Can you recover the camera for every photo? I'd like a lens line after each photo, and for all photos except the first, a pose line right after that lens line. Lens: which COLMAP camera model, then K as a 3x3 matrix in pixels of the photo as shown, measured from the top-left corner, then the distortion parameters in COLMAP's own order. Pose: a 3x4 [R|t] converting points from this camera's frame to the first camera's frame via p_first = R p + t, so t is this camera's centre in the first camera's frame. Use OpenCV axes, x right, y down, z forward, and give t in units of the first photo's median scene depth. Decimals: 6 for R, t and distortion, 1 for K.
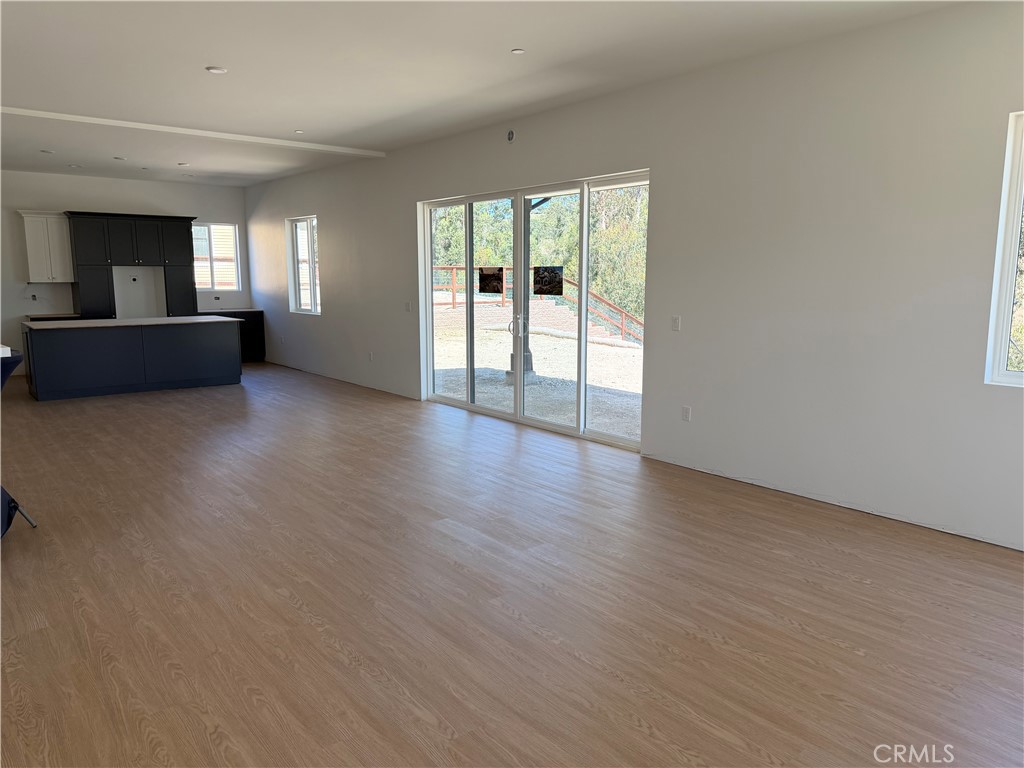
lens RADIAL K [[720.1, 0, 512.0], [0, 720.1, 384.0], [0, 0, 1]] dist [0.039525, -0.003461]
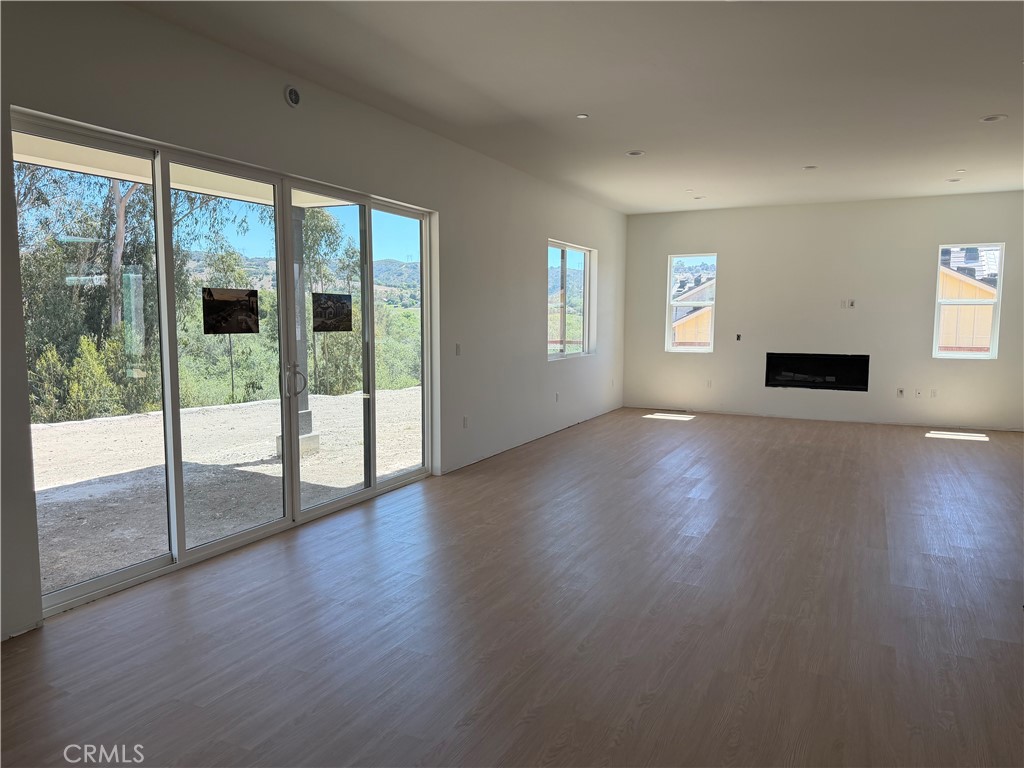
lens RADIAL K [[720.1, 0, 512.0], [0, 720.1, 384.0], [0, 0, 1]] dist [0.039525, -0.003461]
pose [[-0.432790, -0.081768, 0.897779, -0.473816], [0.133996, 0.978981, 0.153759, -0.106618], [-0.891481, 0.186844, -0.412736, 0.766218]]
